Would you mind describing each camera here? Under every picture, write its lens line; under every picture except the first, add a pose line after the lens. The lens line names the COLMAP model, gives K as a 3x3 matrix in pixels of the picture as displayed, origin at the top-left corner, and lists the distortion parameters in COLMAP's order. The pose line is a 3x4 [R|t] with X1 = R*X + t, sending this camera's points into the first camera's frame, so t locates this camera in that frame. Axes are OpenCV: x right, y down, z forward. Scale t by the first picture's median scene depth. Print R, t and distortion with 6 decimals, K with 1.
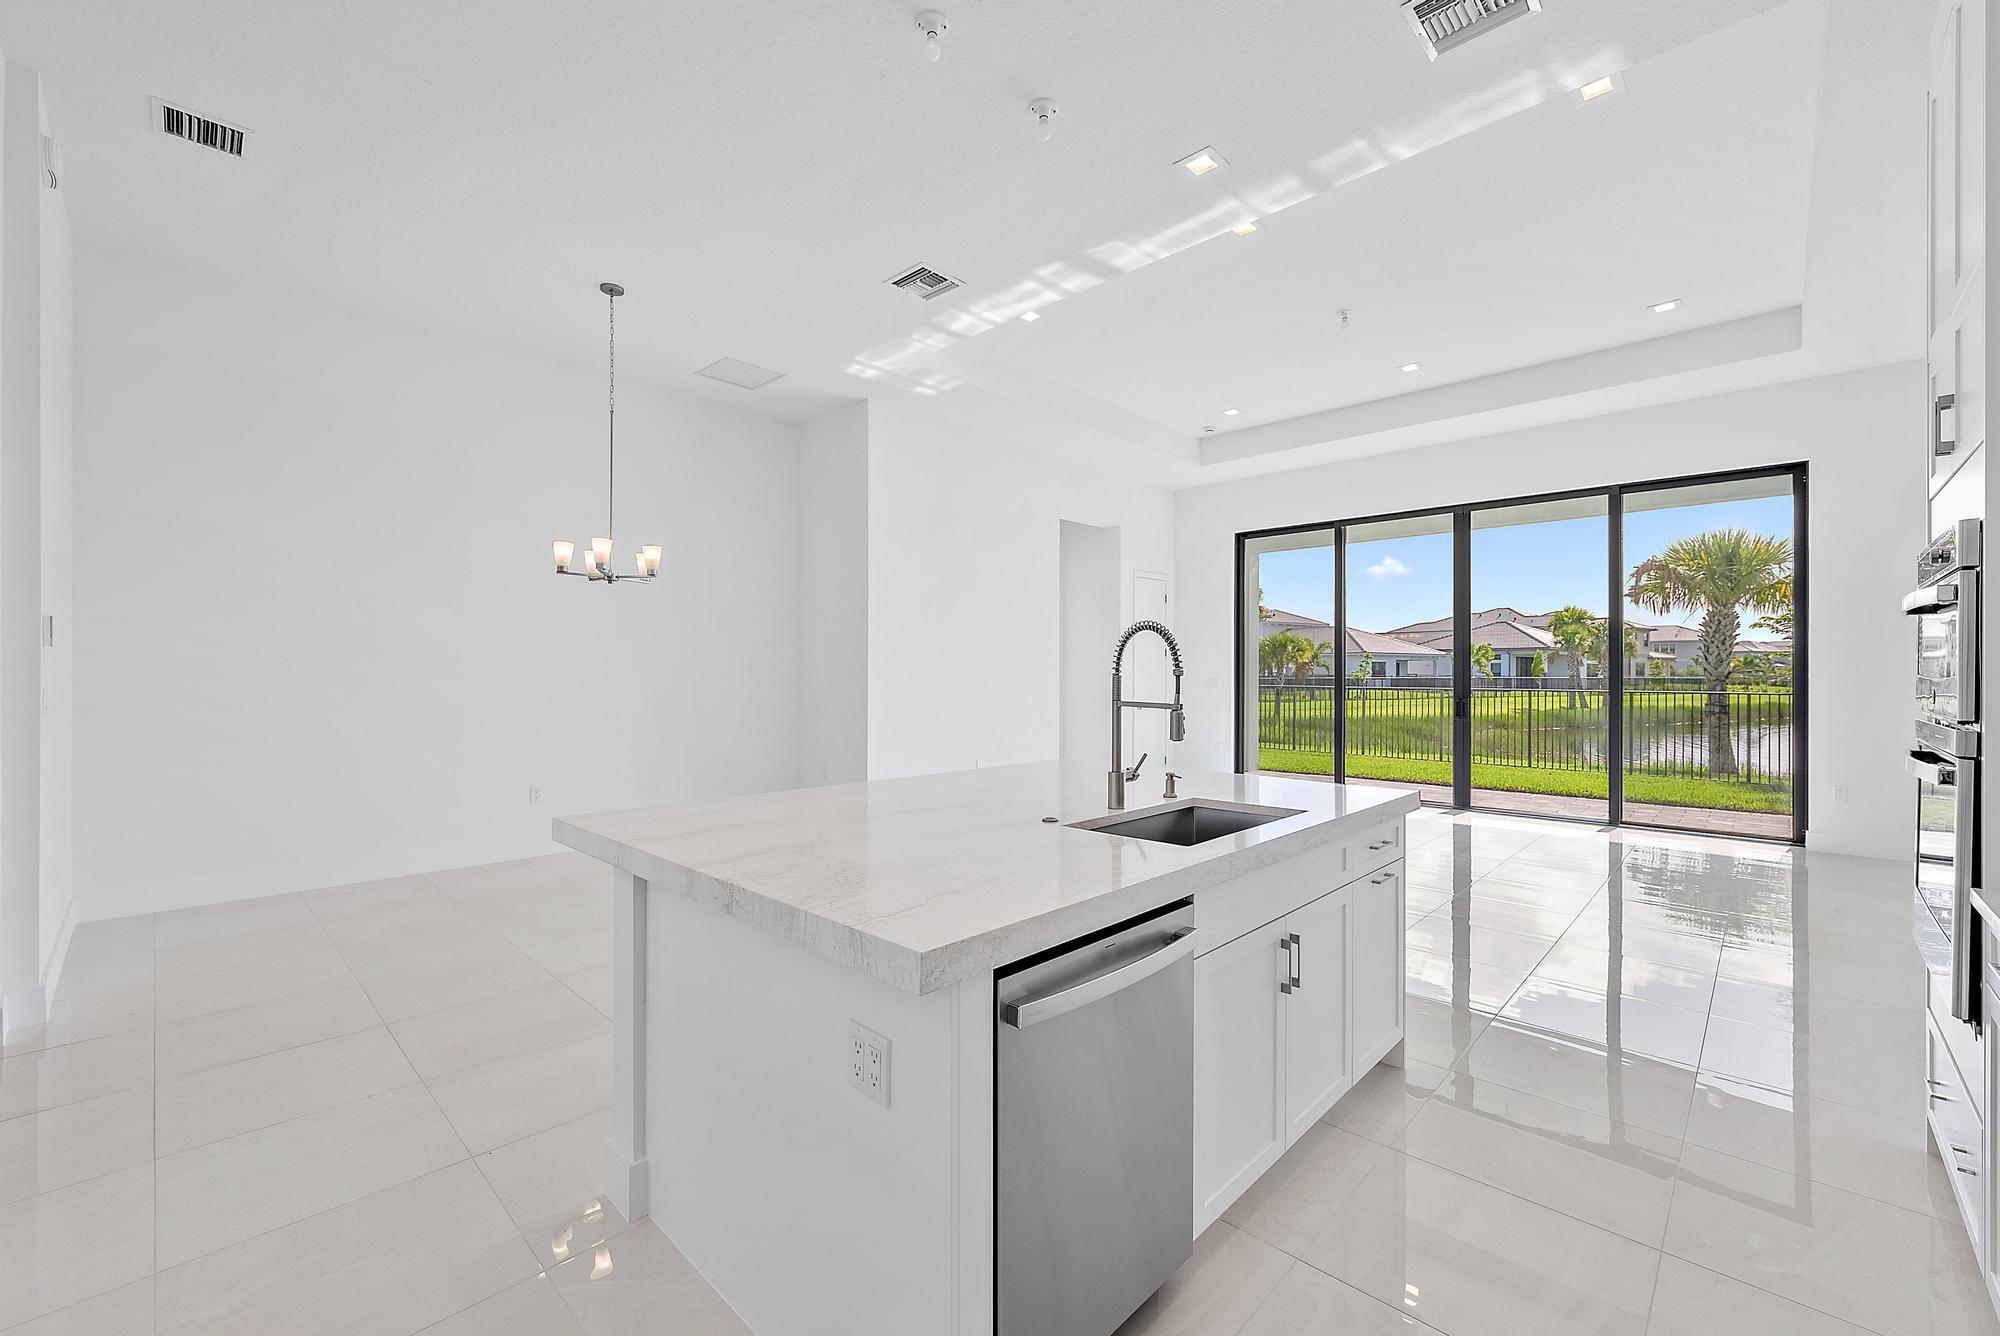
lens RADIAL K [[811.8, 0, 1000.0], [0, 811.8, 668.0], [0, 0, 1]] dist [0.003972, 0.000267]
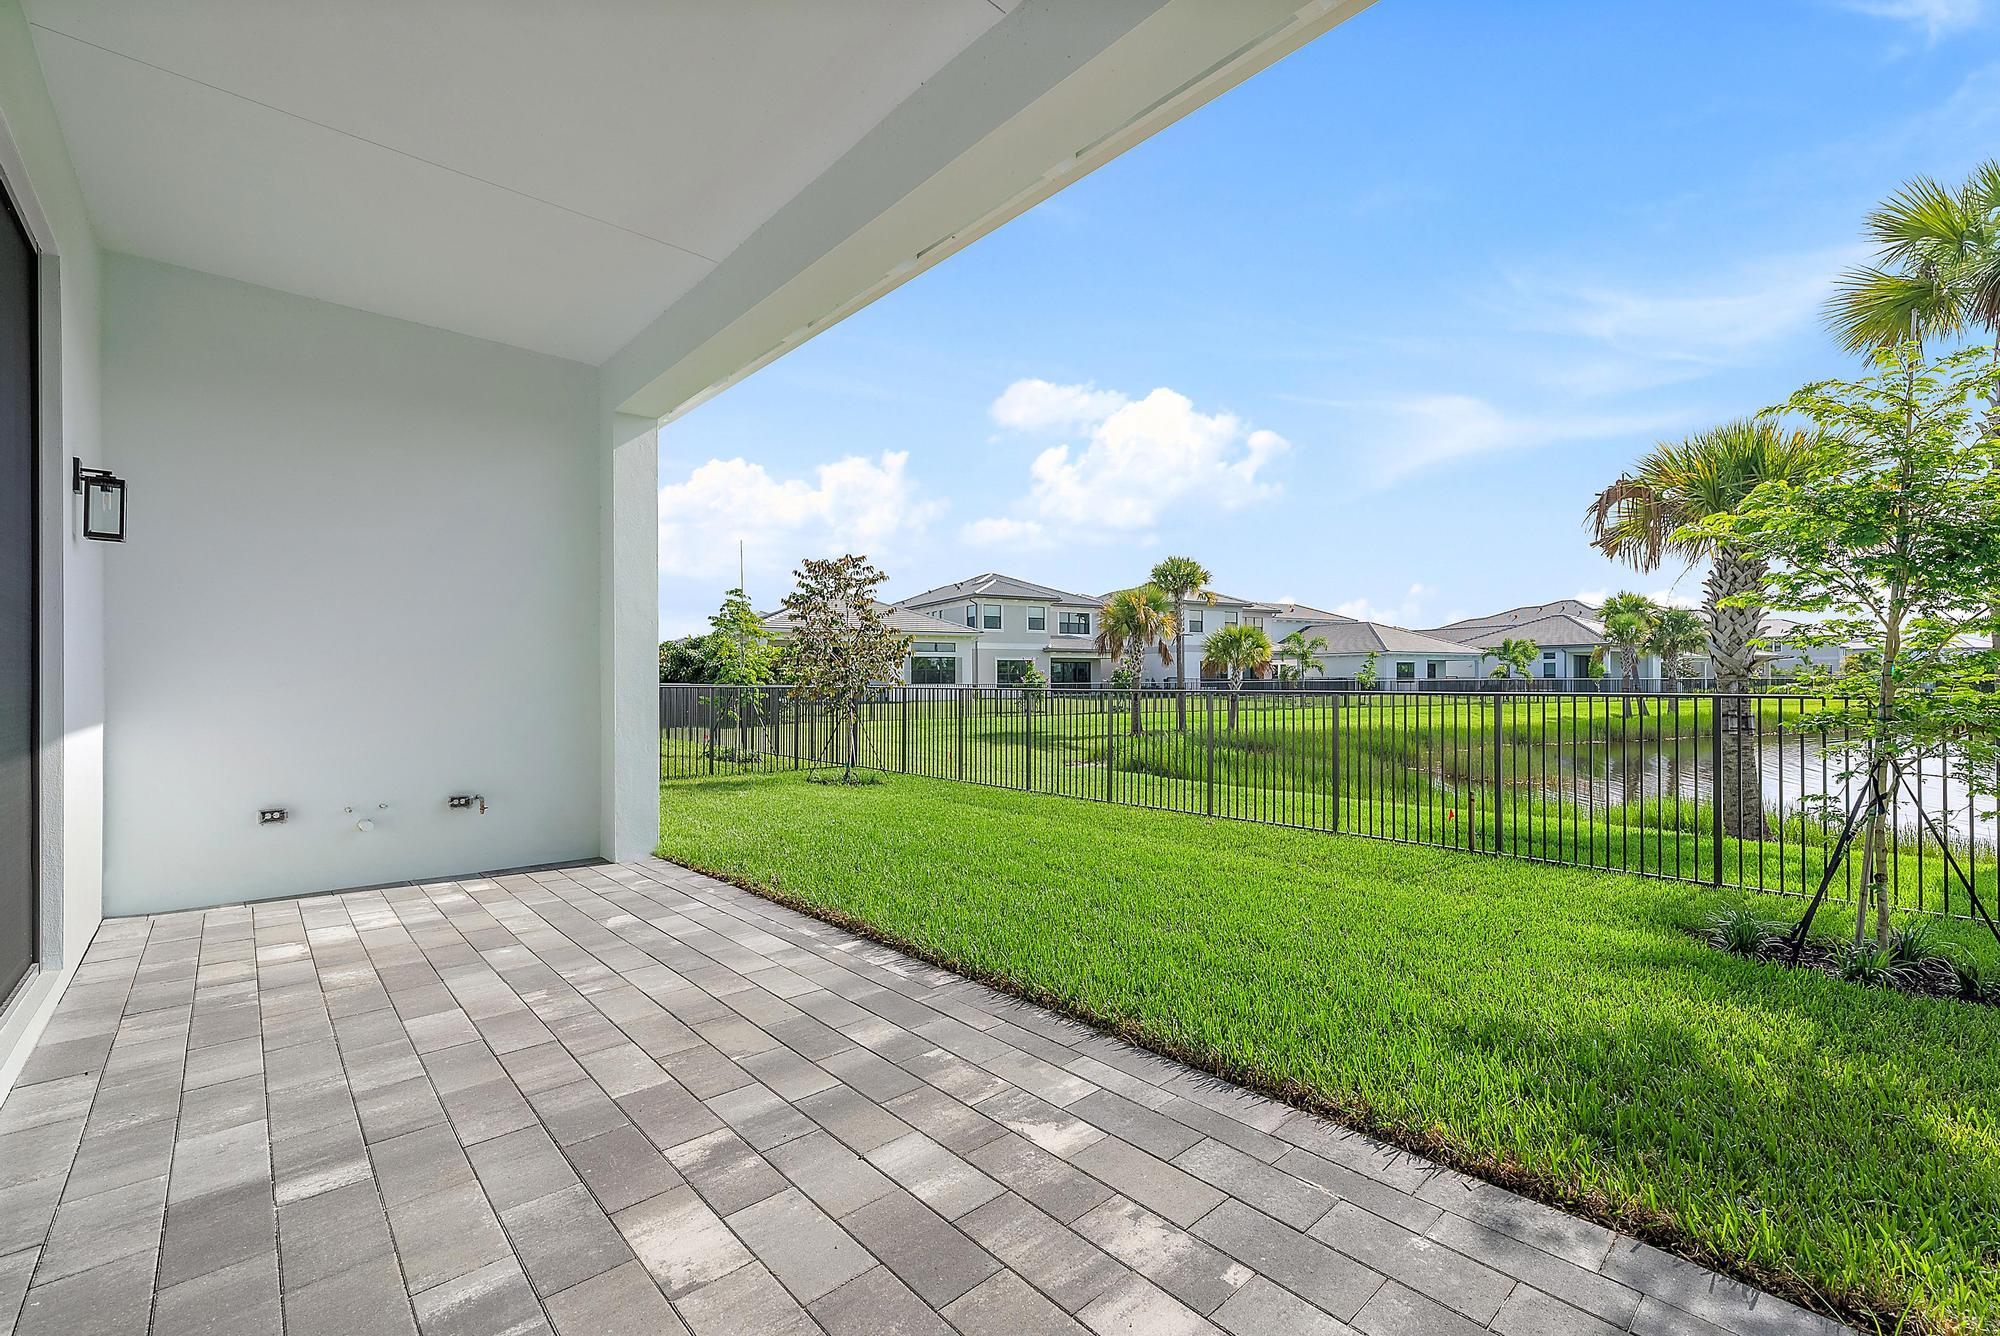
lens RADIAL K [[825.5, 0, 998.5], [0, 825.5, 674.4], [0, 0, 1]] dist [-0.002085, -0.000234]
pose [[0.996979, -0.008033, -0.077254, 0.377719], [0.007943, 0.999967, -0.001464, 0.011076], [0.077263, 0.000846, 0.997010, 0.341996]]
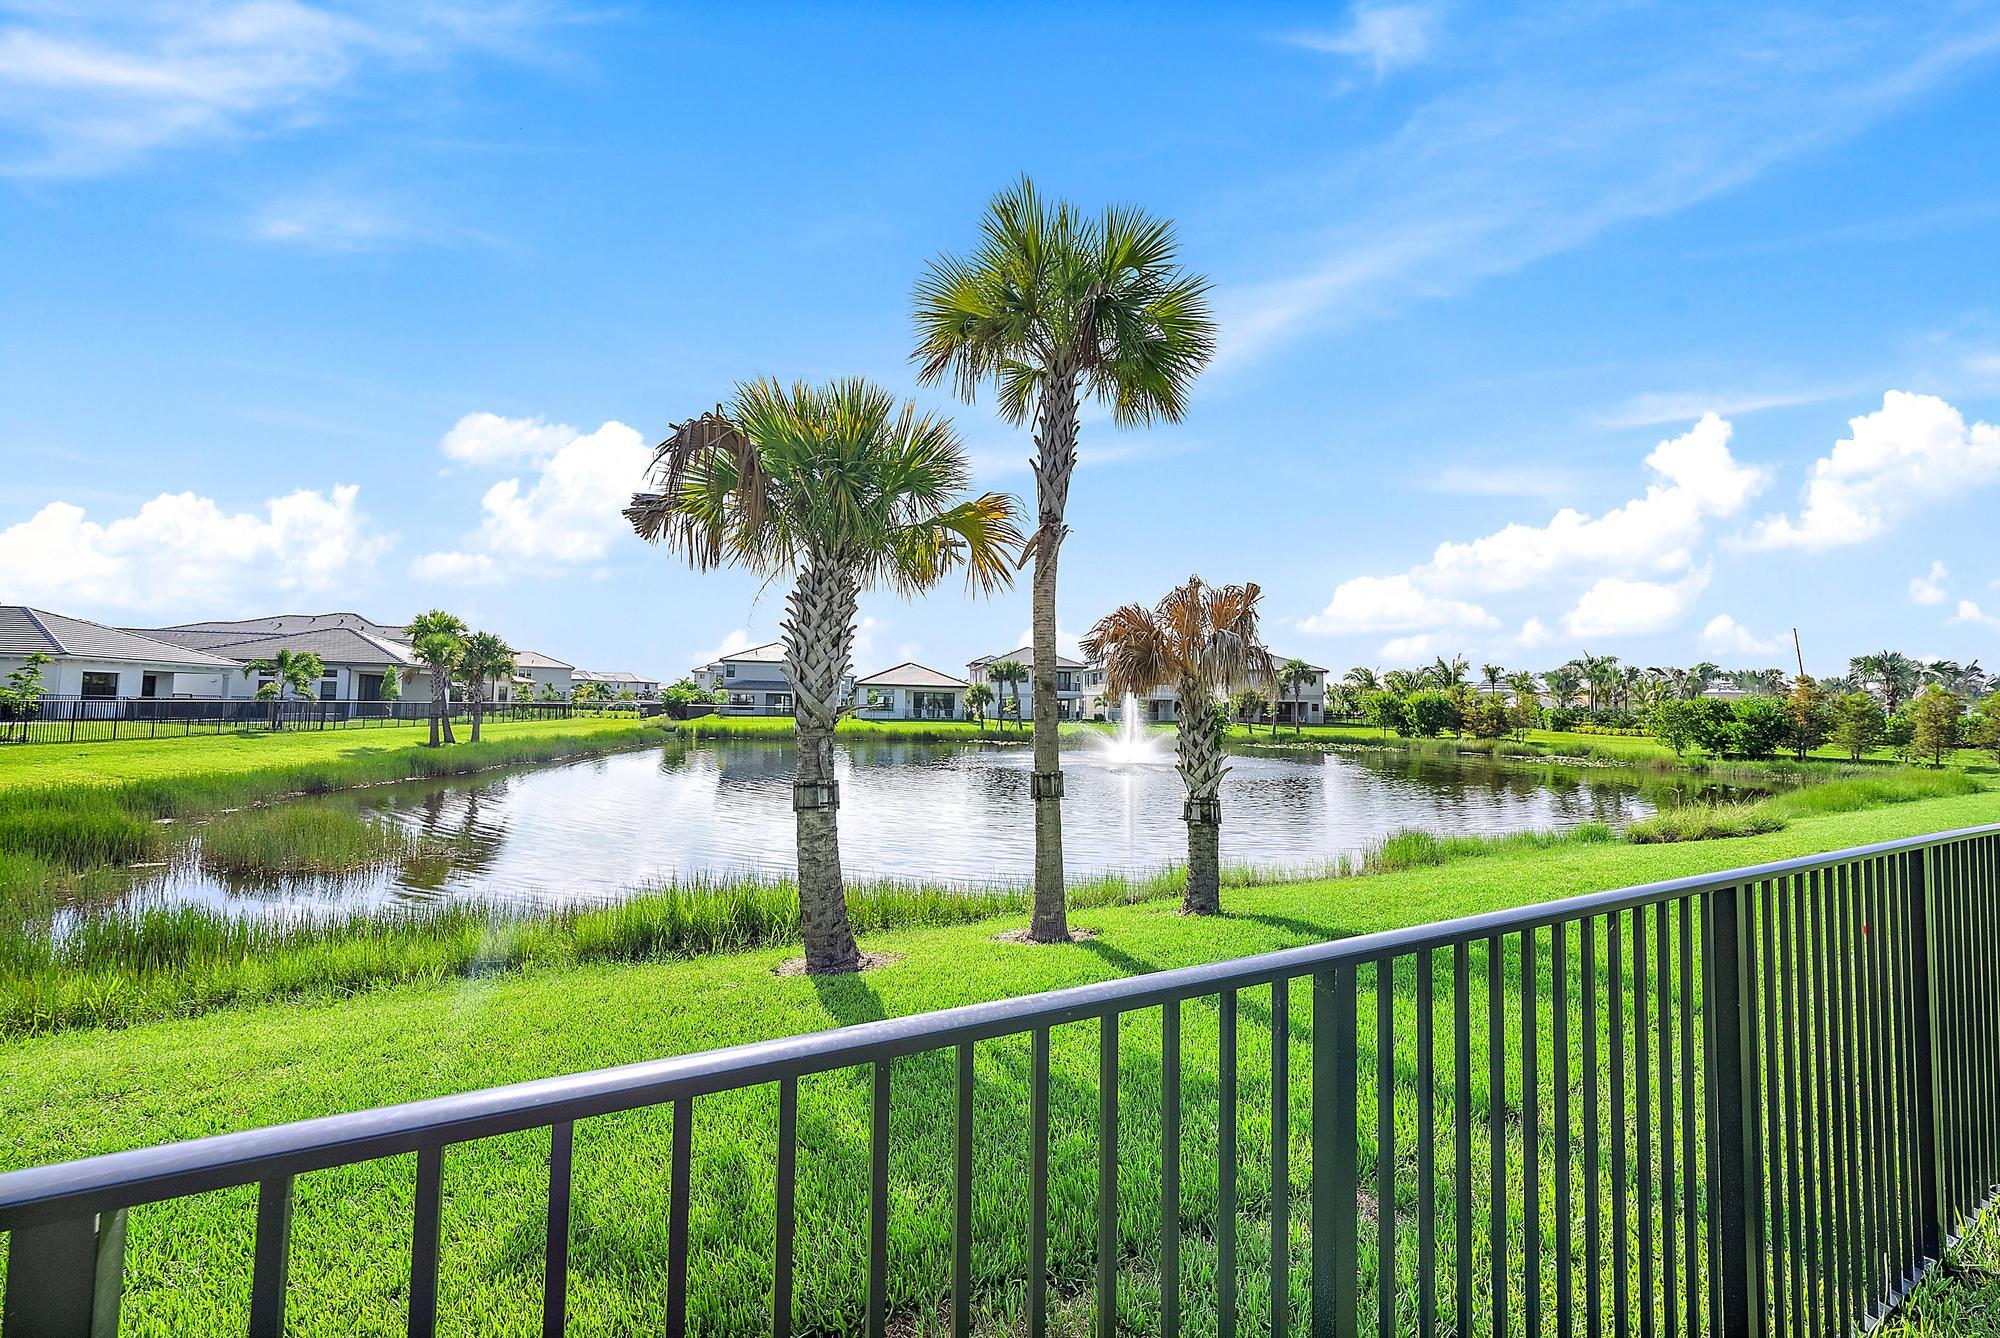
lens RADIAL K [[770.1, 0, 1000.0], [0, 770.1, 669.0], [0, 0, 1]] dist [0.002295, 0.000151]
pose [[0.311619, 0.049712, 0.948906, 0.506074], [-0.023074, 0.998732, -0.044745, -0.000197], [-0.949927, -0.007952, 0.312371, 0.759845]]
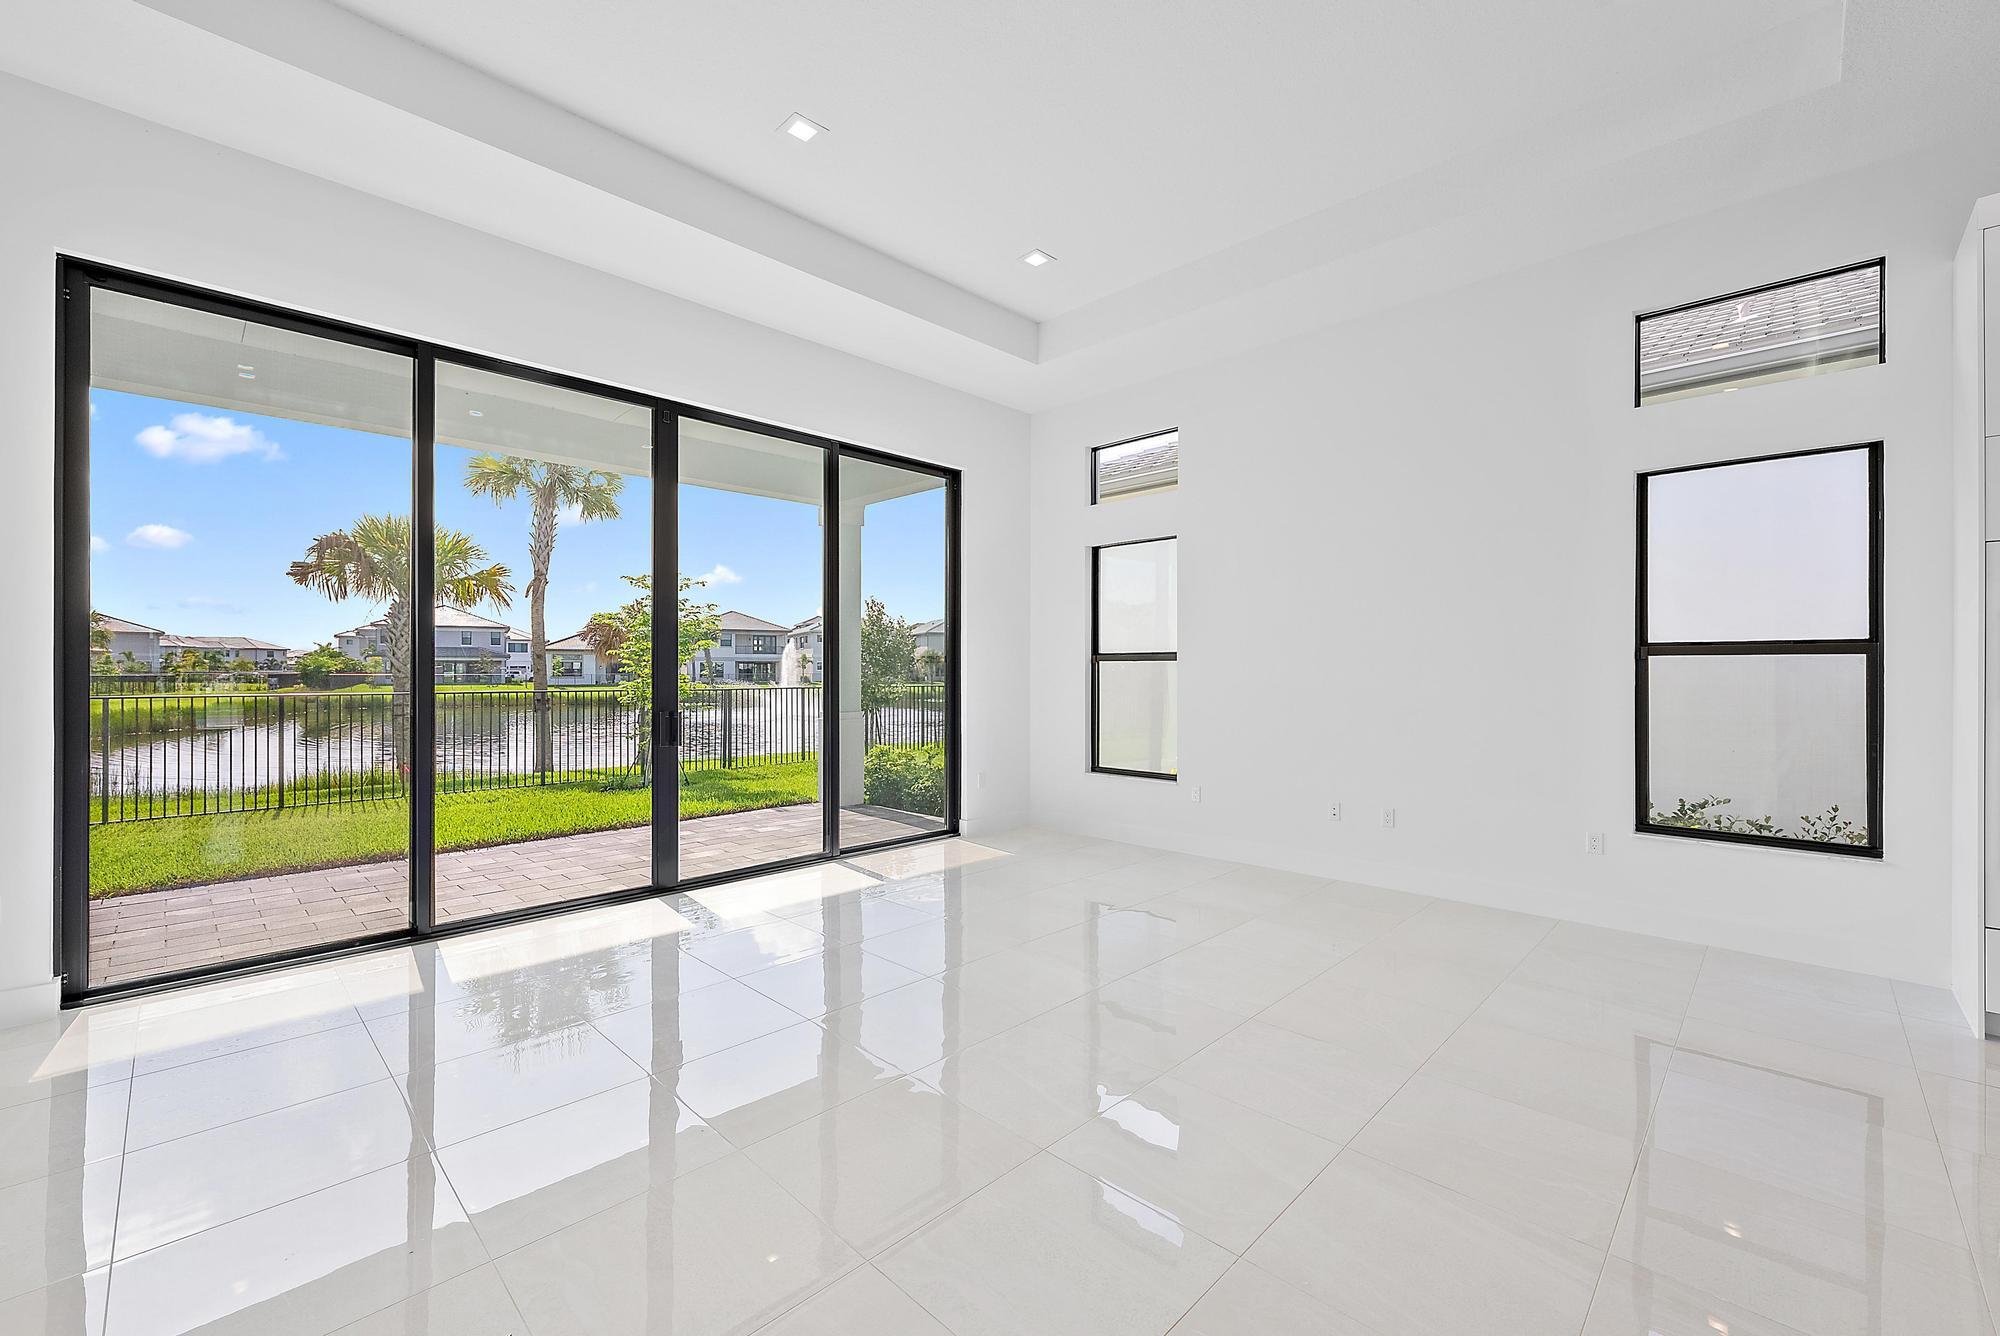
lens RADIAL K [[811.8, 0, 1000.0], [0, 811.8, 668.0], [0, 0, 1]] dist [0.003972, 0.000267]
pose [[0.013869, 0.002362, 0.999901, -0.021814], [-0.006922, 0.999973, -0.002266, 0.001729], [-0.999880, -0.006890, 0.013885, 0.312194]]
